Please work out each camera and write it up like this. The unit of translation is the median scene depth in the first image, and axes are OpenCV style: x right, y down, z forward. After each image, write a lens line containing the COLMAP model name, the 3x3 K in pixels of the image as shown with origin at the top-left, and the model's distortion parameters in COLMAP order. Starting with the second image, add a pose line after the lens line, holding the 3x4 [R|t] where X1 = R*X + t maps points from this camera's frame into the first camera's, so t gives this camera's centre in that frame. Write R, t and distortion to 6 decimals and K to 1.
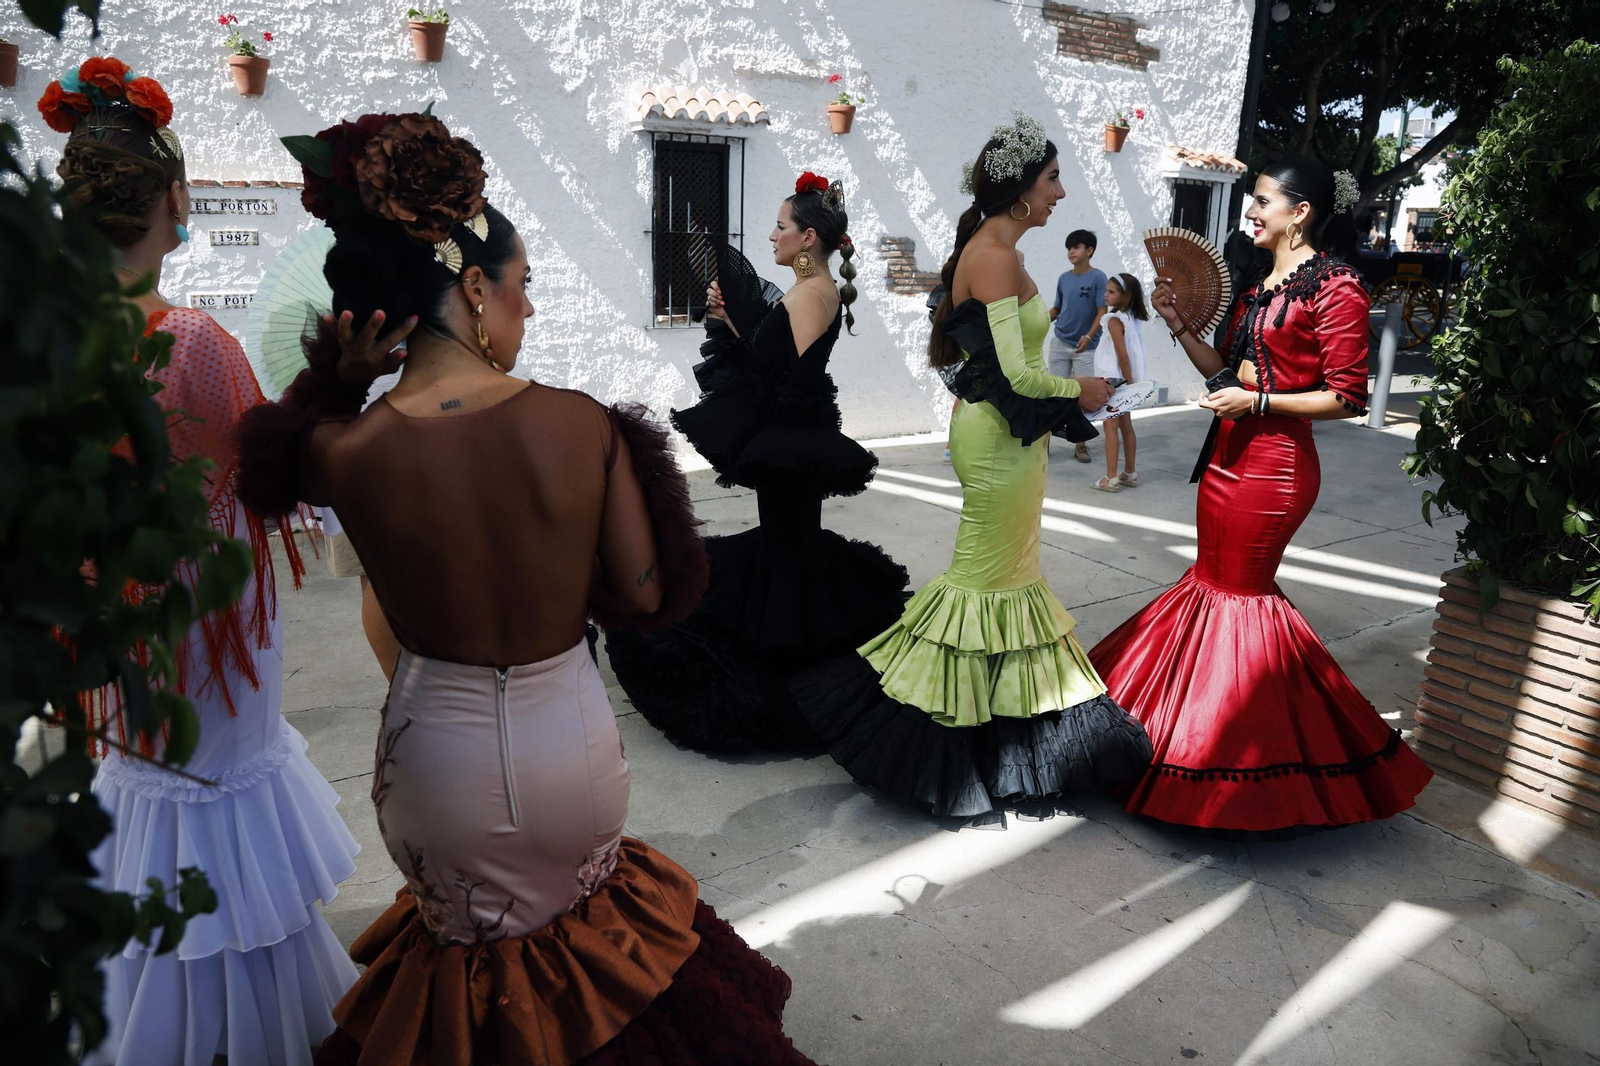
lens RADIAL K [[1064.0, 0, 800.0], [0, 1064.0, 533.0], [0, 0, 1]] dist [-0.087544, 0.042806]
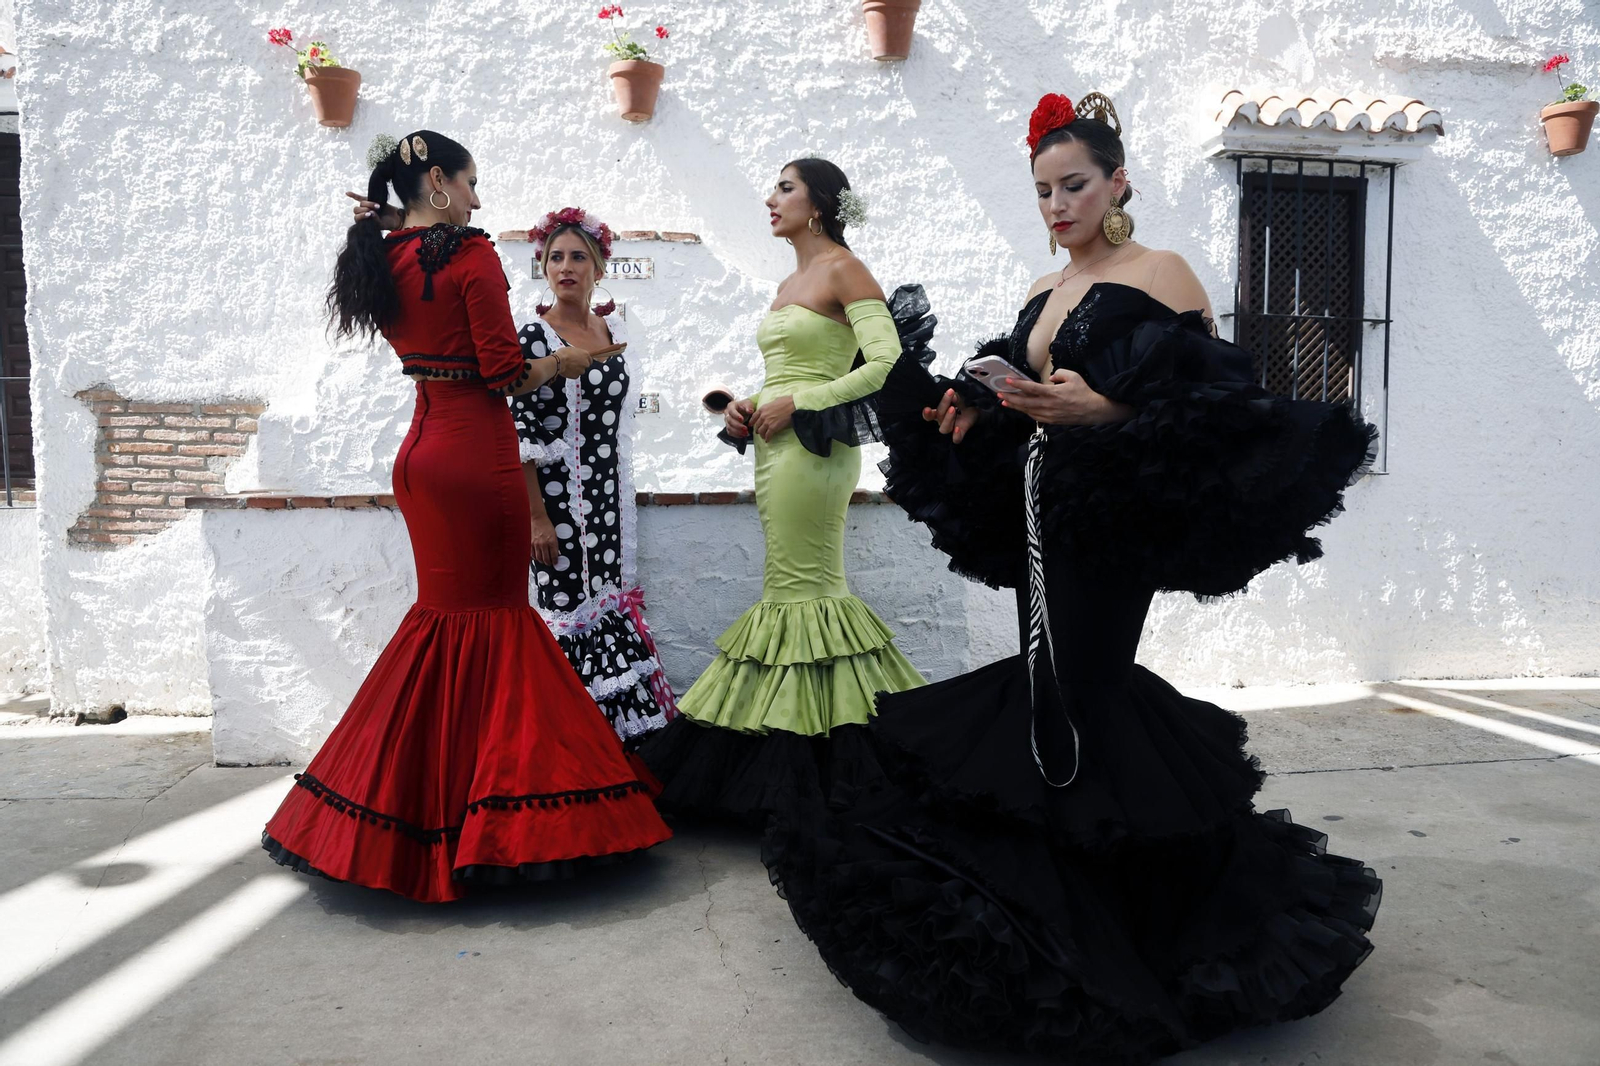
lens RADIAL K [[1064.0, 0, 800.0], [0, 1064.0, 533.0], [0, 0, 1]] dist [-0.087544, 0.042806]
pose [[0.876763, 0.010264, -0.480813, -0.081471], [-0.105623, 0.979472, -0.171694, -0.033641], [0.469181, 0.201320, 0.859849, 0.458366]]
